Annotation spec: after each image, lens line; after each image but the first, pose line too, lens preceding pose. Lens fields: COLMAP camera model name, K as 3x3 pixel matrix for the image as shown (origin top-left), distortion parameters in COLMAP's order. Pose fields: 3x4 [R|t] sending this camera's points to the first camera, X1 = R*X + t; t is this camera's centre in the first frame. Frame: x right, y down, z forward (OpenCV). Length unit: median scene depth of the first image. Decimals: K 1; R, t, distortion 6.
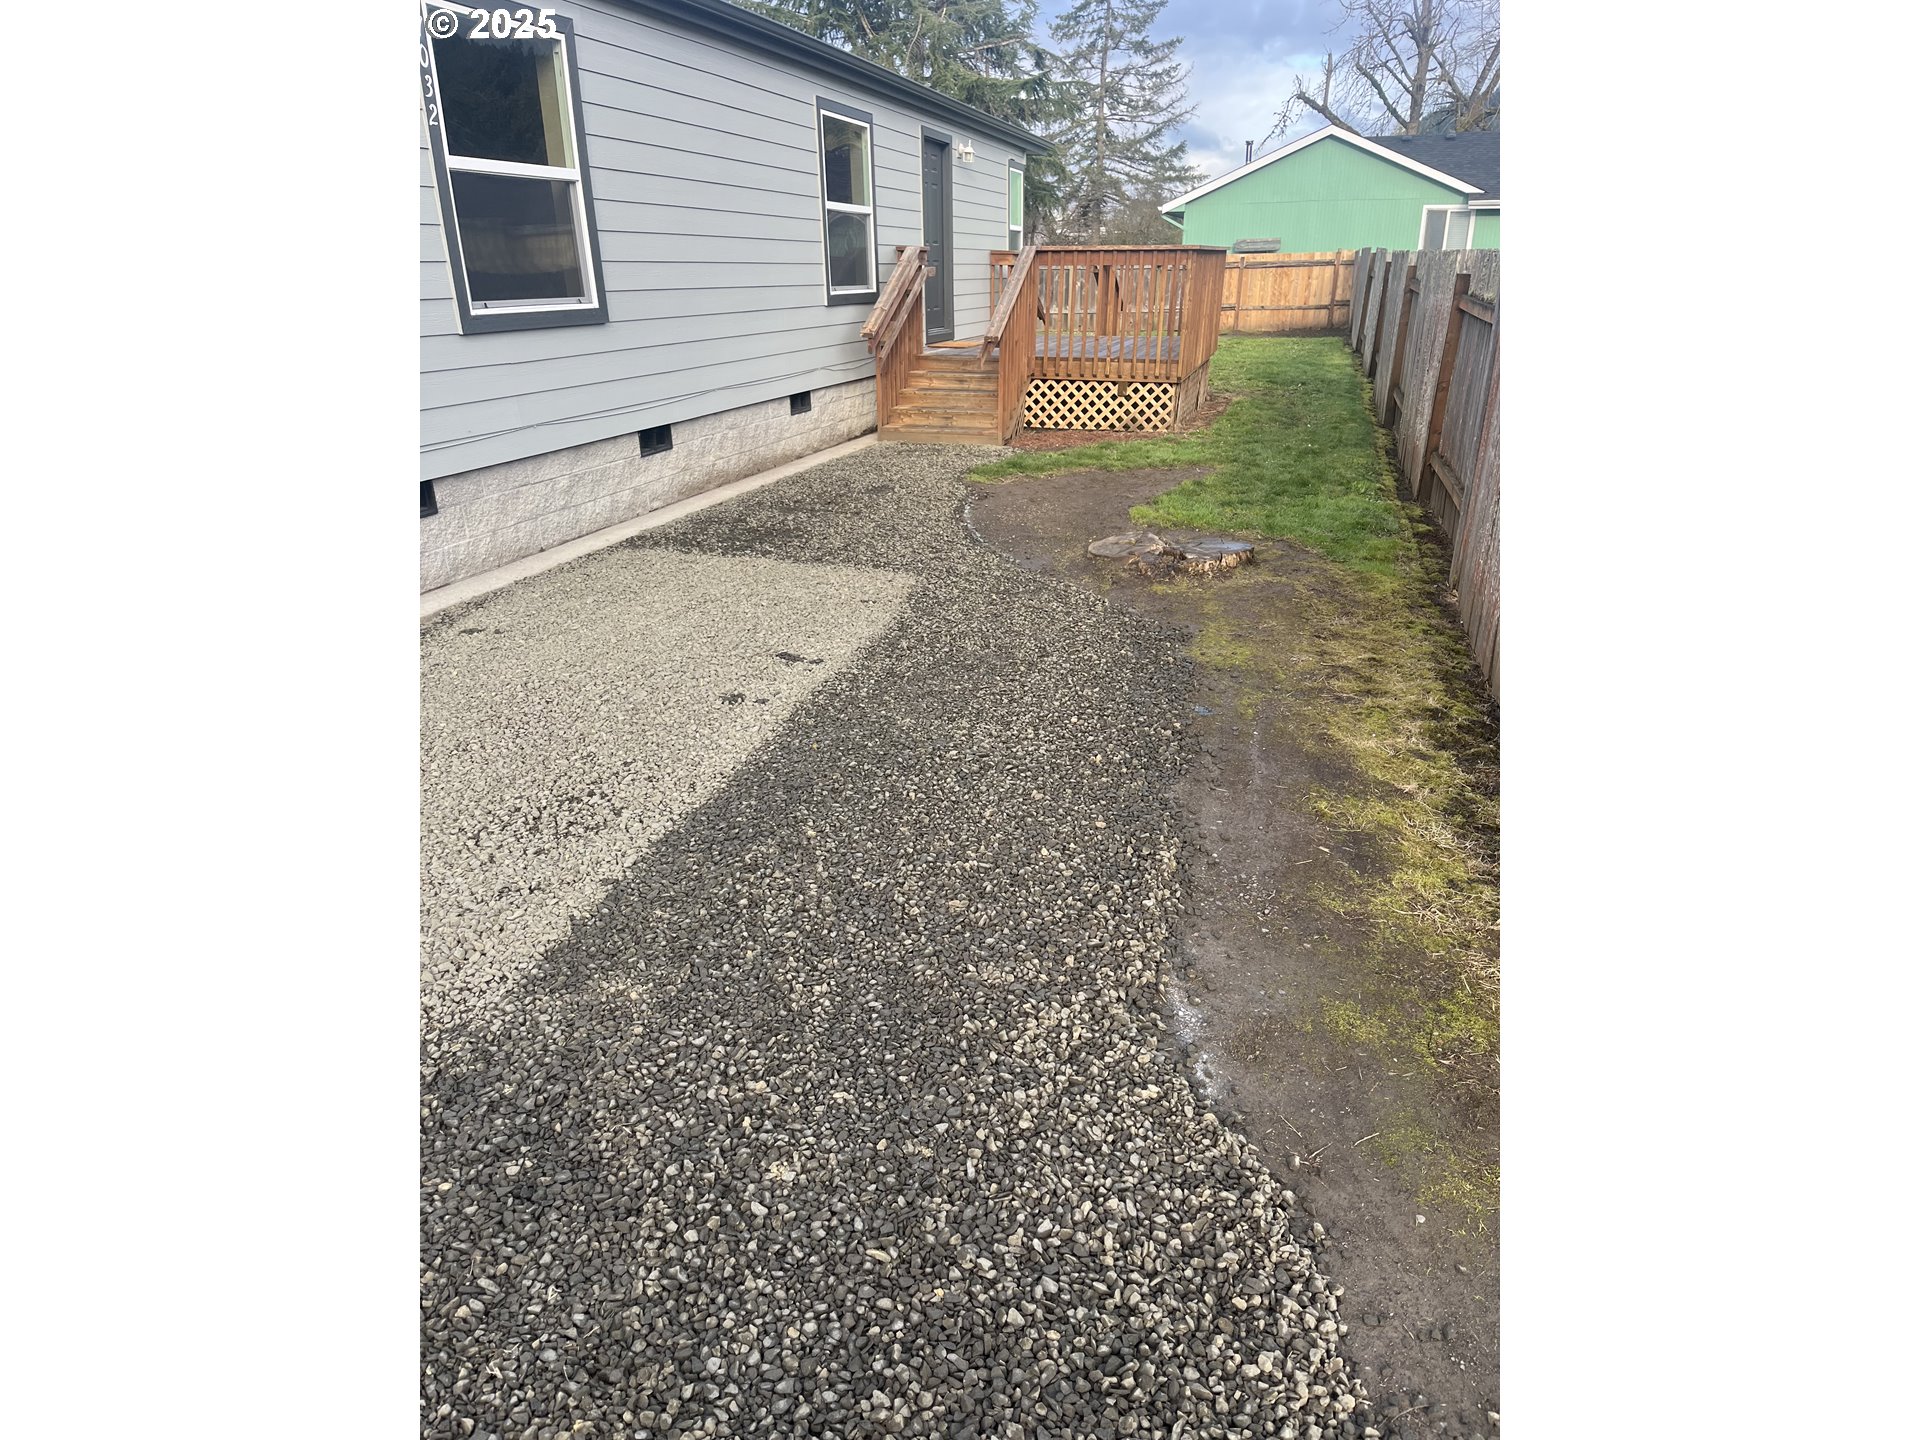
lens RADIAL K [[1097.1, 0, 960.0], [0, 1097.1, 720.0], [0, 0, 1]] dist [0.094174, -0.121973]
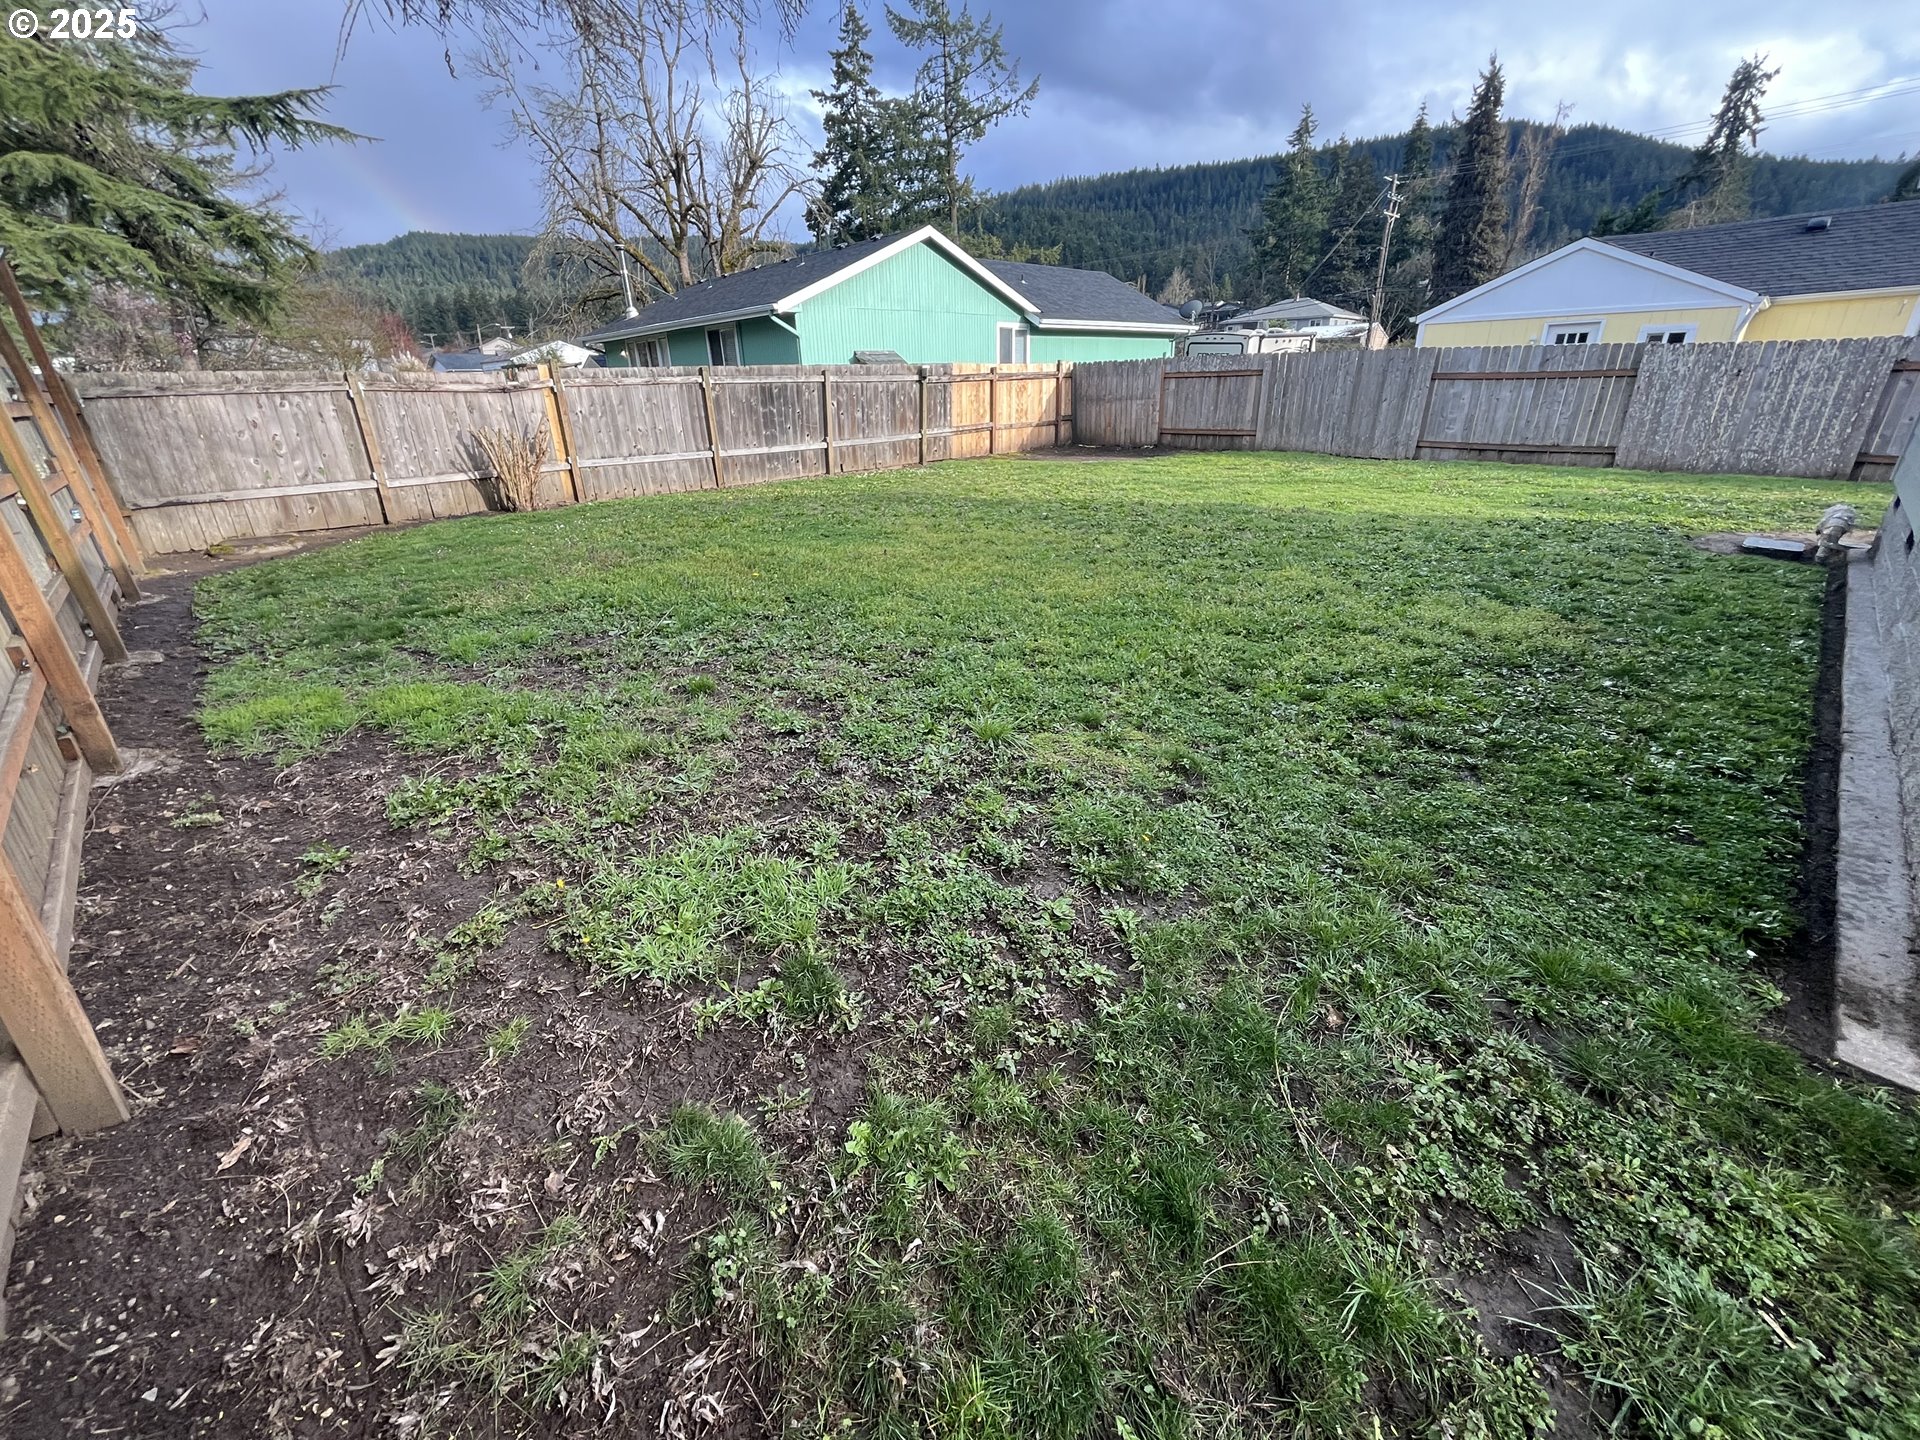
lens RADIAL K [[780.7, 0, 960.0], [0, 780.7, 720.0], [0, 0, 1]] dist [-0.000104, -0.000419]
pose [[0.491798, -0.342606, 0.800472, -0.697771], [0.347602, 0.920150, 0.180268, -0.647630], [-0.798315, 0.189590, 0.571619, 1.660411]]
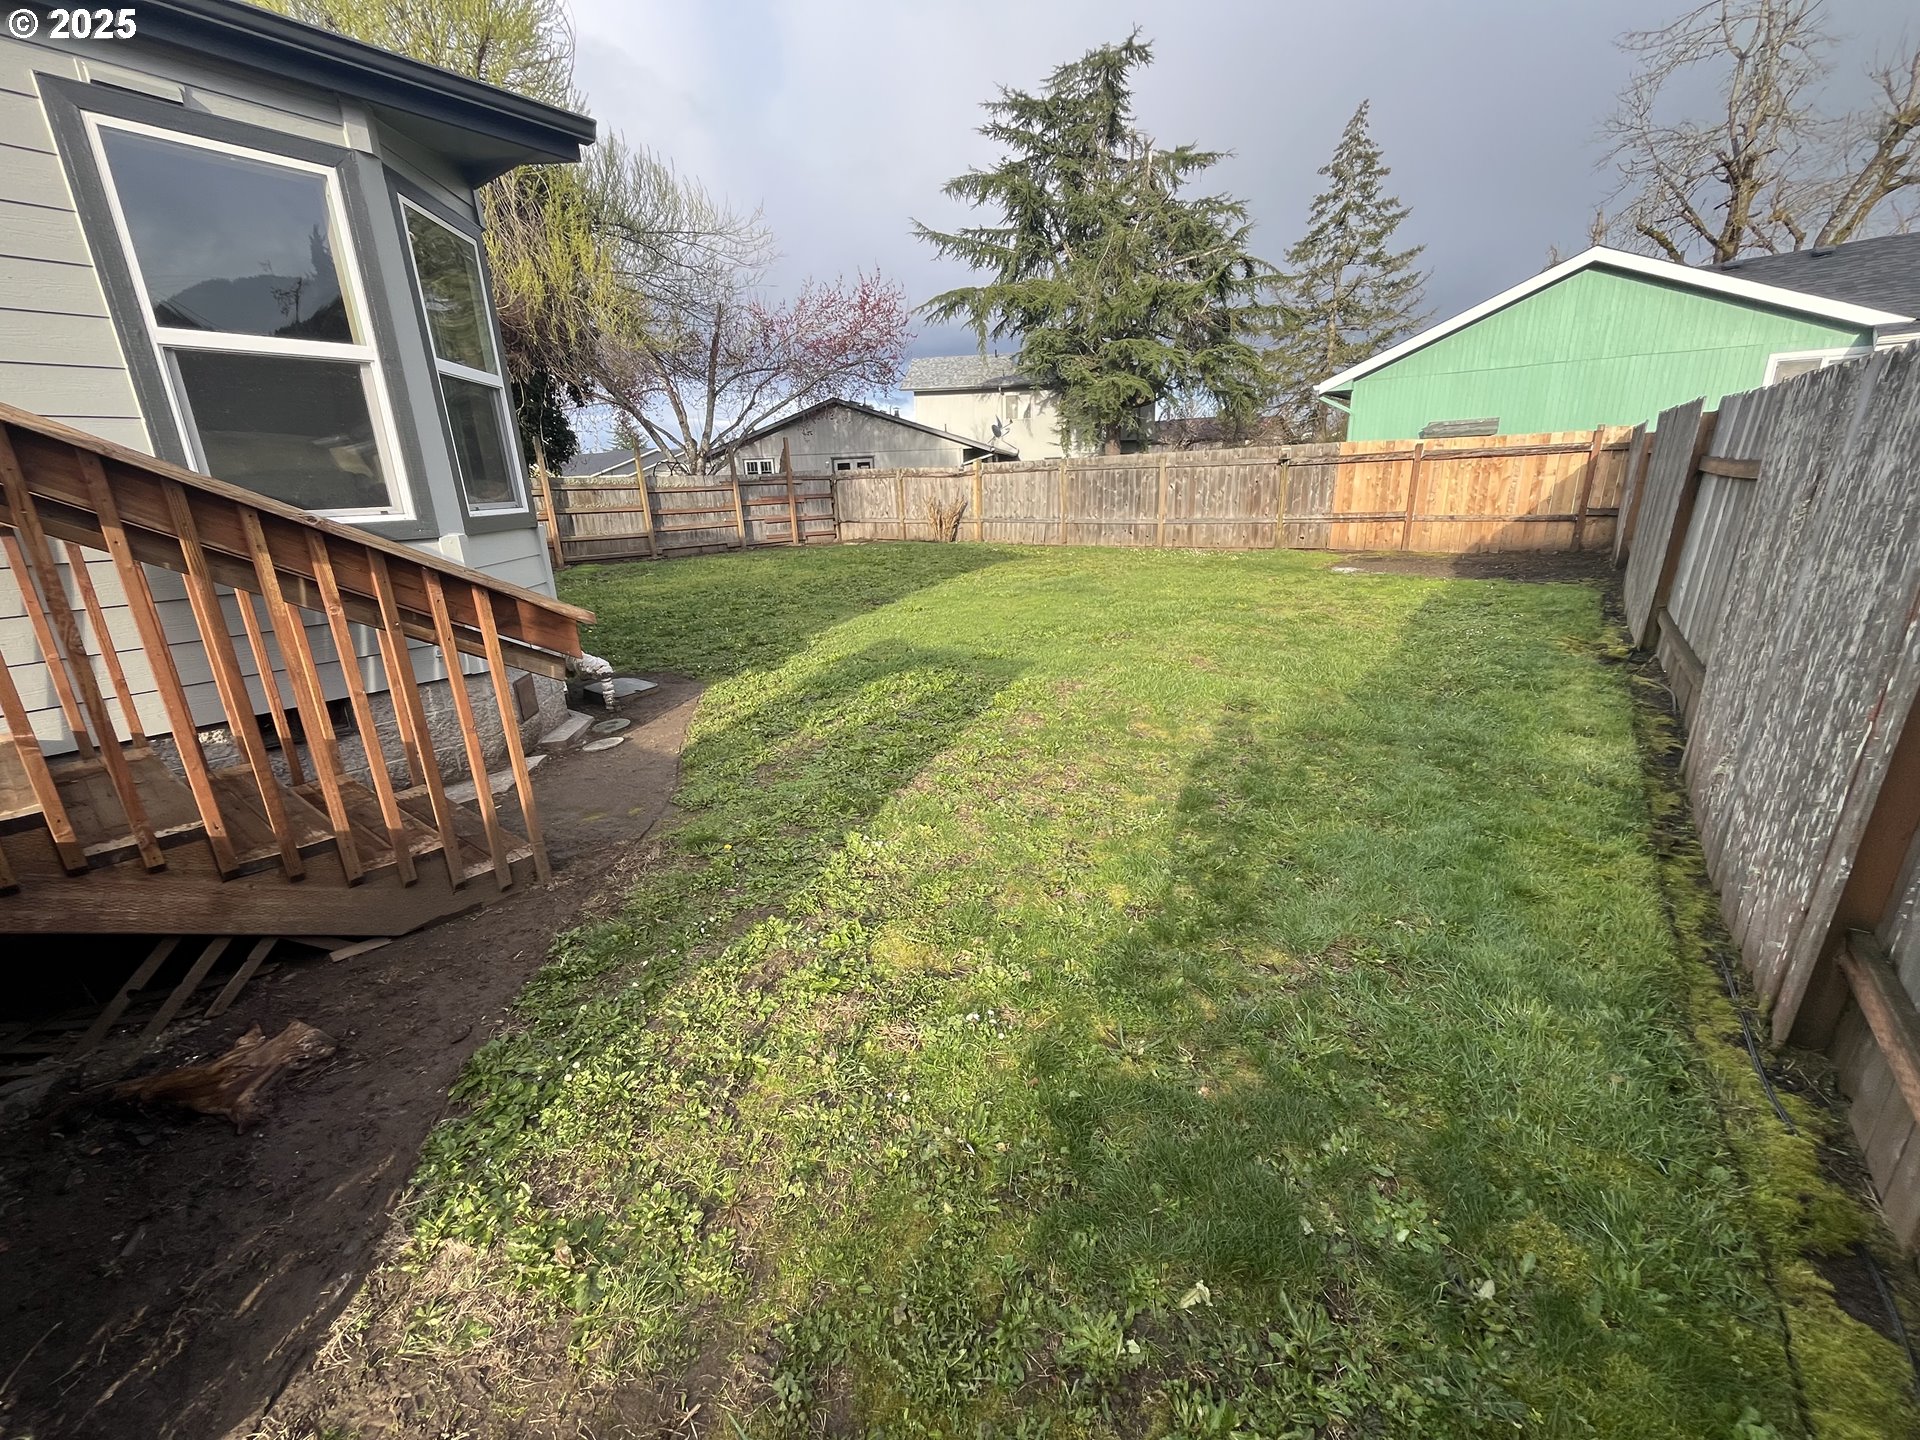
lens RADIAL K [[780.7, 0, 960.0], [0, 780.7, 720.0], [0, 0, 1]] dist [-0.000104, -0.000419]
pose [[0.937288, 0.082287, -0.338705, 0.382689], [-0.109260, 0.992120, -0.061320, -0.448107], [0.330990, 0.094481, 0.938892, 1.127301]]
